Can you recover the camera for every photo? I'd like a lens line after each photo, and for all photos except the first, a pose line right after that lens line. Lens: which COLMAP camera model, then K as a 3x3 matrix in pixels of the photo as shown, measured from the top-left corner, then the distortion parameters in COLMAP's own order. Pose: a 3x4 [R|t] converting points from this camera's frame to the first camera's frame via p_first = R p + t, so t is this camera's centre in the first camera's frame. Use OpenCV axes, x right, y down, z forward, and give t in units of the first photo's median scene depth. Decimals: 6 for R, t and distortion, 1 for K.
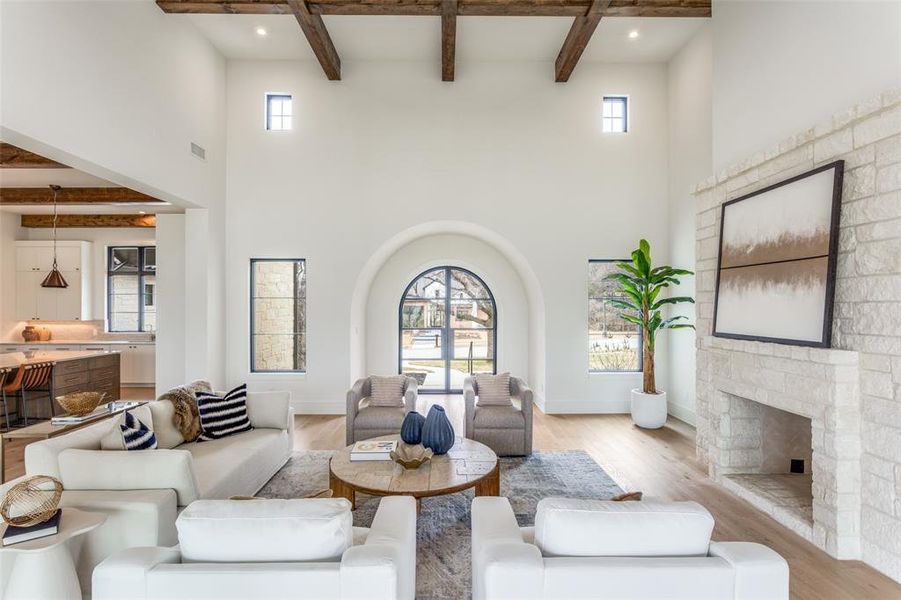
lens RADIAL K [[431.9, 0, 465.6], [0, 431.9, 307.1], [0, 0, 1]] dist [-0.007478, 0.003822]
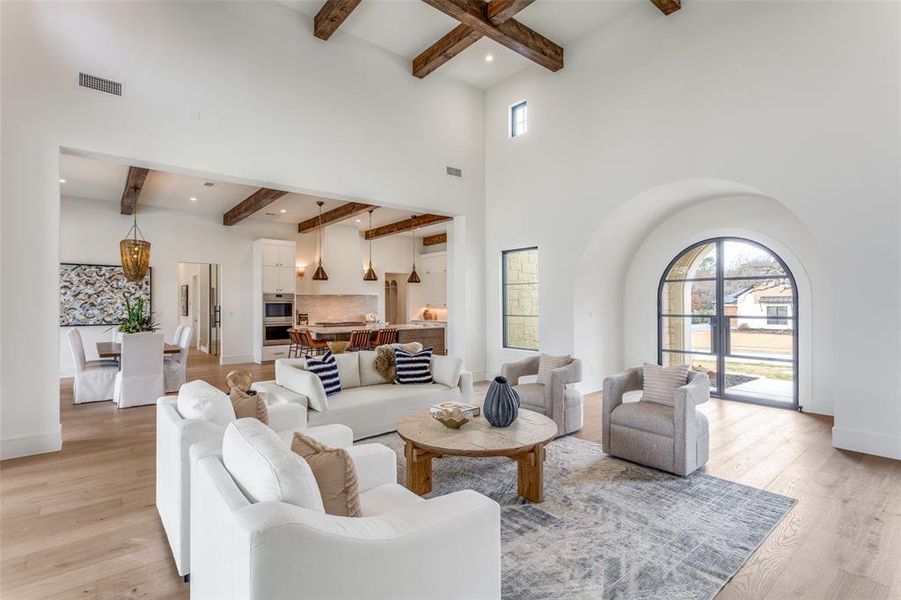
lens RADIAL K [[431.9, 0, 458.4], [0, 431.9, 302.8], [0, 0, 1]] dist [-0.007478, 0.003822]
pose [[0.626618, -0.005365, -0.779308, 0.342744], [0.003960, 0.999985, -0.003700, 0.032492], [0.779316, -0.000767, 0.626630, 0.165318]]
